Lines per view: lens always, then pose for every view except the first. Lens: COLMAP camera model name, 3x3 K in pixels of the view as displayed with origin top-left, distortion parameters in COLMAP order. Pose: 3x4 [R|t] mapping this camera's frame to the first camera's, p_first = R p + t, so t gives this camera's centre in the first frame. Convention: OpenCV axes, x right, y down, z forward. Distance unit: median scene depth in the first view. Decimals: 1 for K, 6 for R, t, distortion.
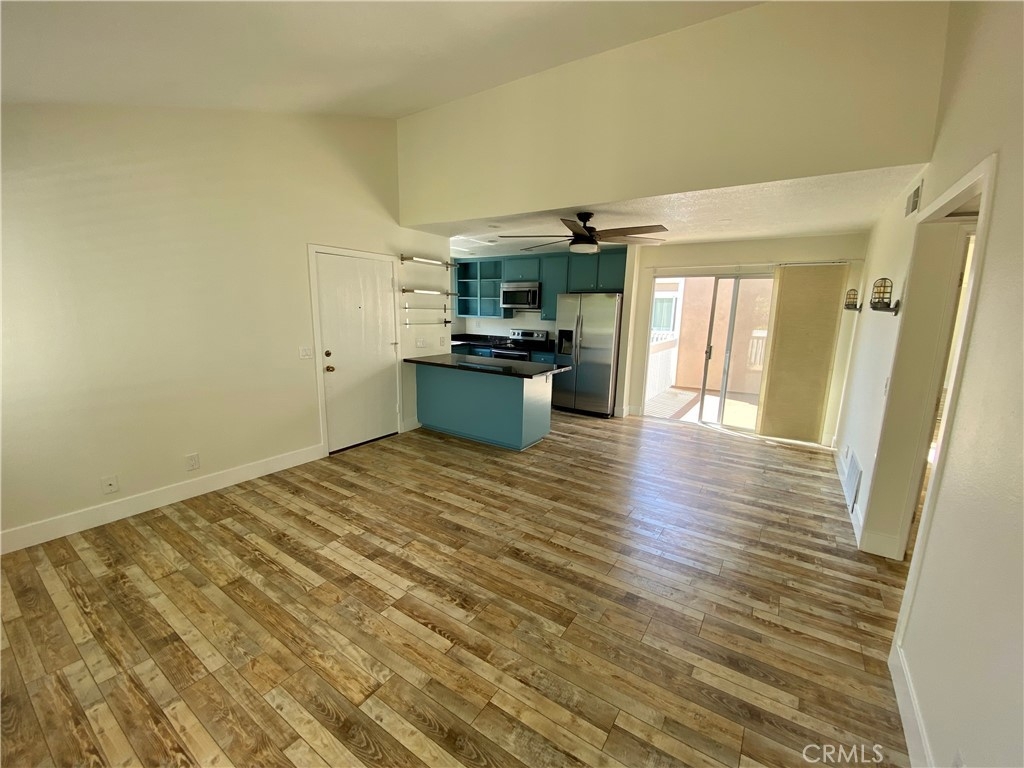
lens RADIAL K [[413.7, 0, 525.8], [0, 413.7, 378.7], [0, 0, 1]] dist [-0.004631, -0.009108]
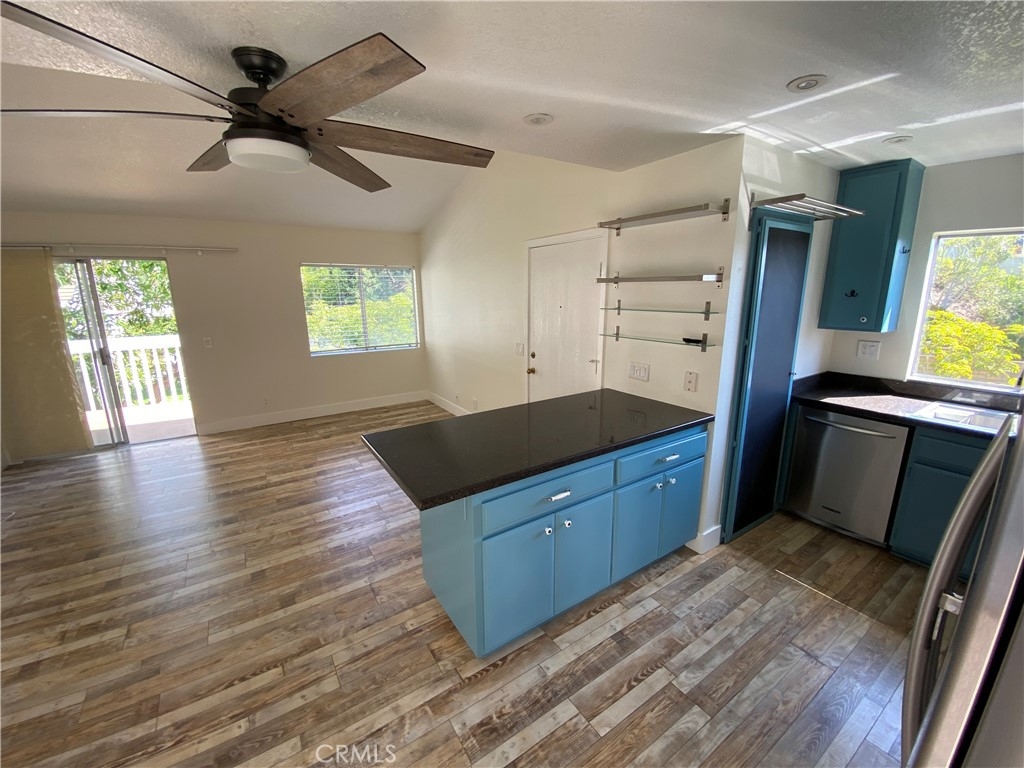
lens RADIAL K [[413.7, 0, 510.0], [0, 413.7, 375.6], [0, 0, 1]] dist [-0.004631, -0.009108]
pose [[-0.408920, 0.164046, -0.897705, 0.630194], [-0.162031, 0.955028, 0.248329, -0.380874], [0.898071, 0.247002, -0.363949, 2.081528]]
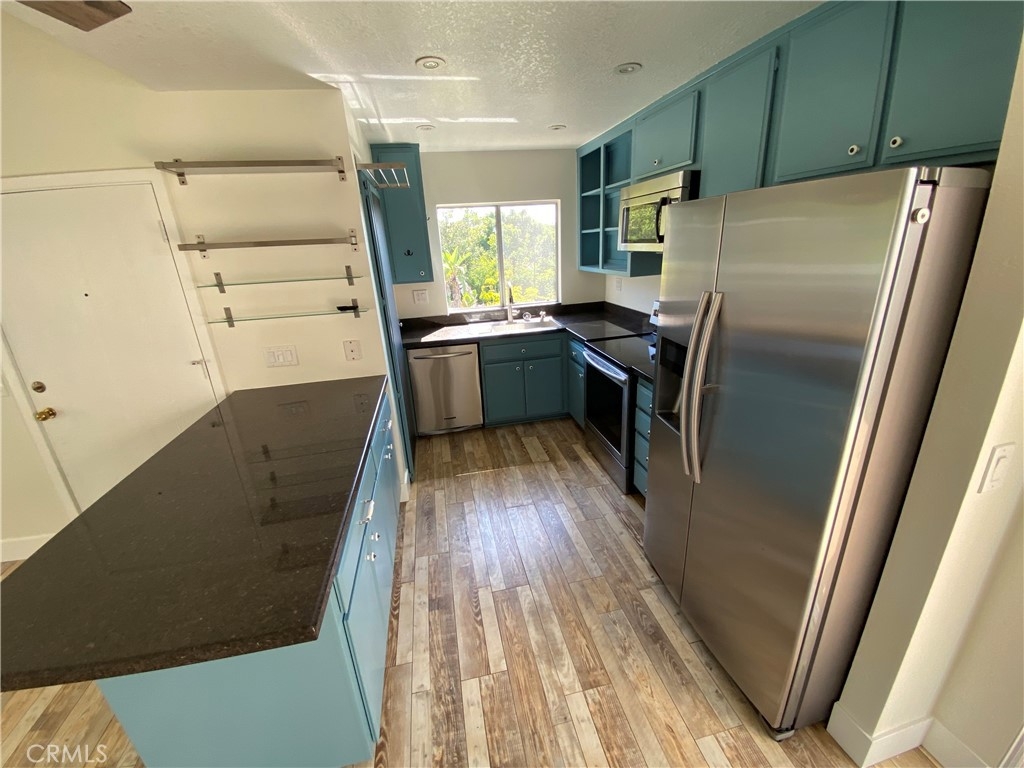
lens RADIAL K [[413.7, 0, 513.1], [0, 413.7, 379.1], [0, 0, 1]] dist [-0.004631, -0.009108]
pose [[0.698122, 0.173108, -0.694736, 0.510372], [-0.063319, 0.981457, 0.180922, -0.324484], [0.713173, -0.082316, 0.696138, 1.713601]]
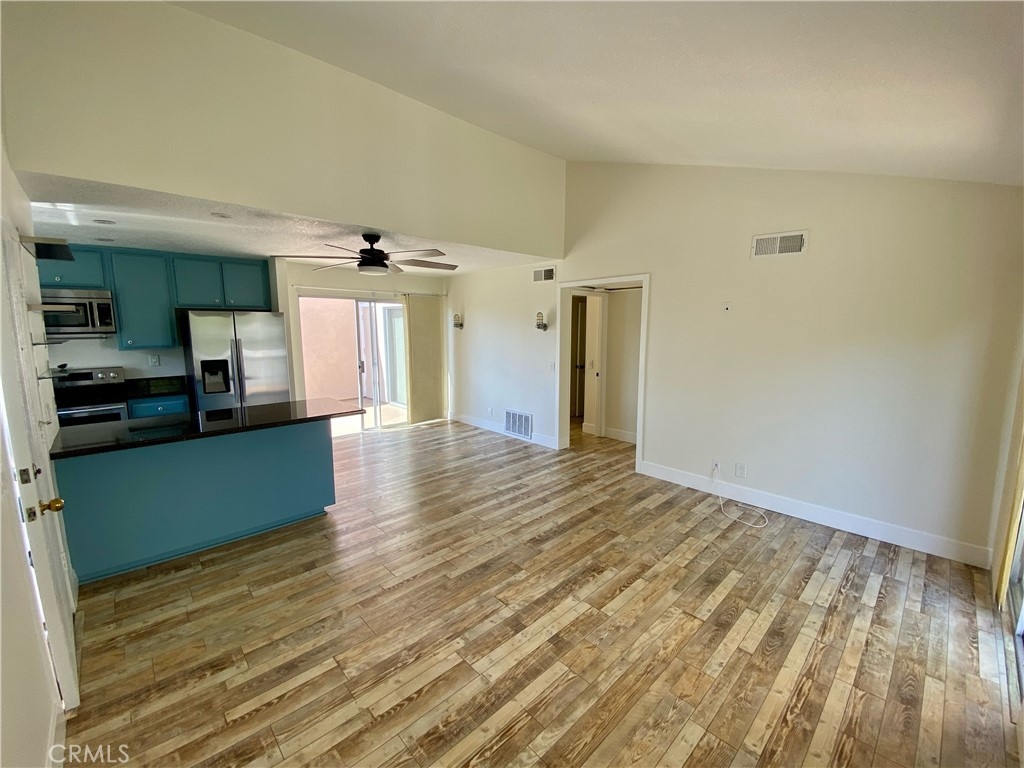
lens RADIAL K [[413.7, 0, 506.8], [0, 413.7, 381.2], [0, 0, 1]] dist [-0.004631, -0.009108]
pose [[0.253557, -0.160445, 0.953922, -1.126043], [0.182454, 0.976380, 0.115725, -0.174839], [-0.949958, 0.144704, 0.276842, 0.717676]]
